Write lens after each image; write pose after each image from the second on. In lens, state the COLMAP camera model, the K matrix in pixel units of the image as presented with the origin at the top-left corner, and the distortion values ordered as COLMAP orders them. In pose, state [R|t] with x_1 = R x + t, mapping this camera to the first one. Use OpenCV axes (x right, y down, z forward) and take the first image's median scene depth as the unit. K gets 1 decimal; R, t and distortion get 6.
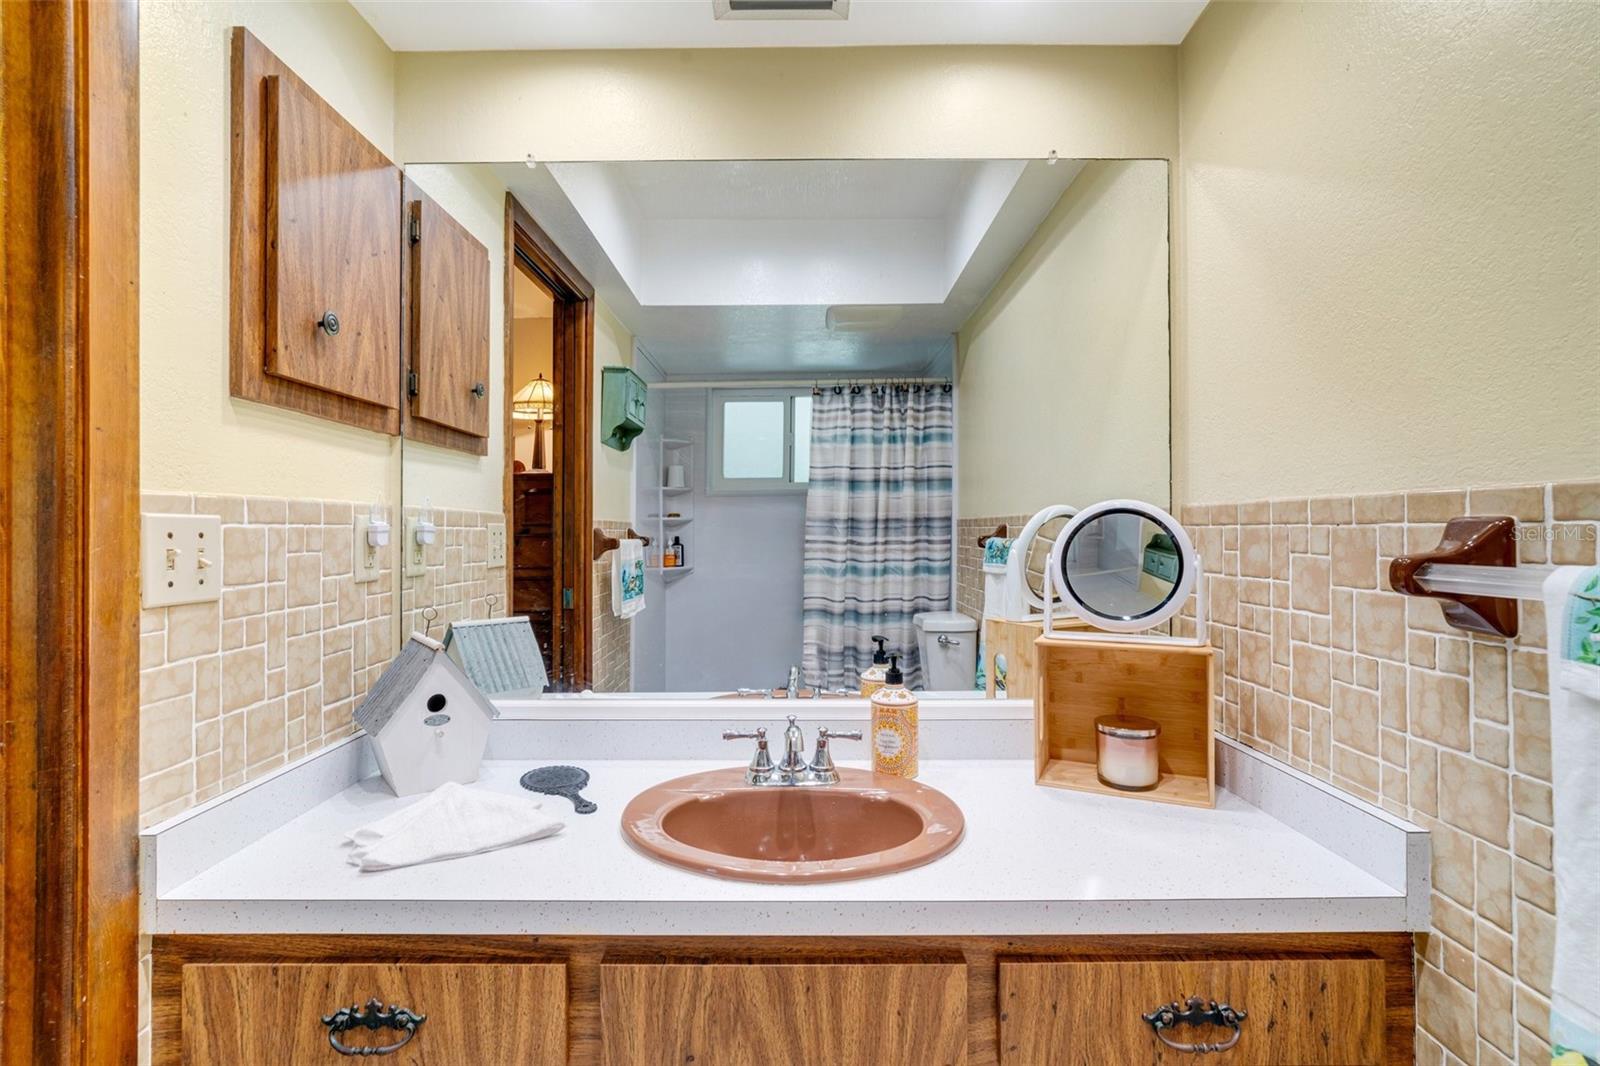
lens RADIAL K [[741.0, 0, 800.0], [0, 741.0, 533.0], [0, 0, 1]] dist [-0.000628, 0.000359]
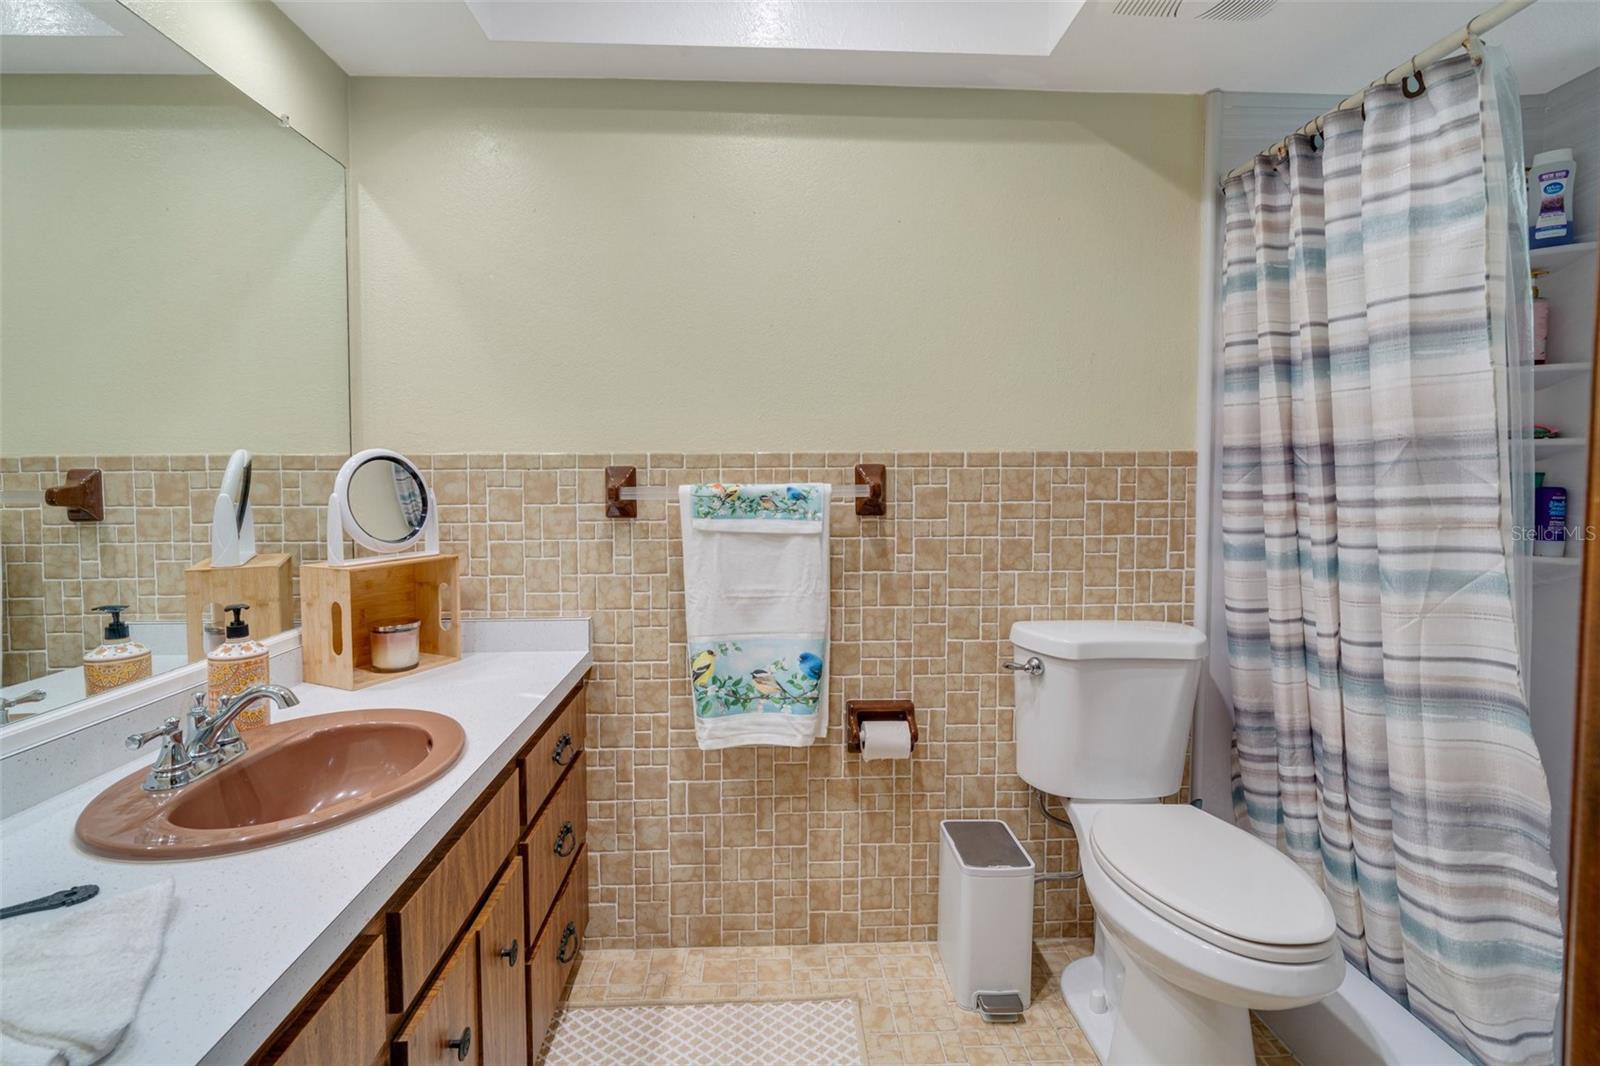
lens RADIAL K [[685.4, 0, 802.2], [0, 685.4, 522.3], [0, 0, 1]] dist [-0.006020, 0.000054]
pose [[-0.026223, -0.067989, 0.997341, -0.937624], [0.006773, 0.997649, 0.068188, 0.007472], [-0.999633, 0.008543, -0.025701, 0.398105]]
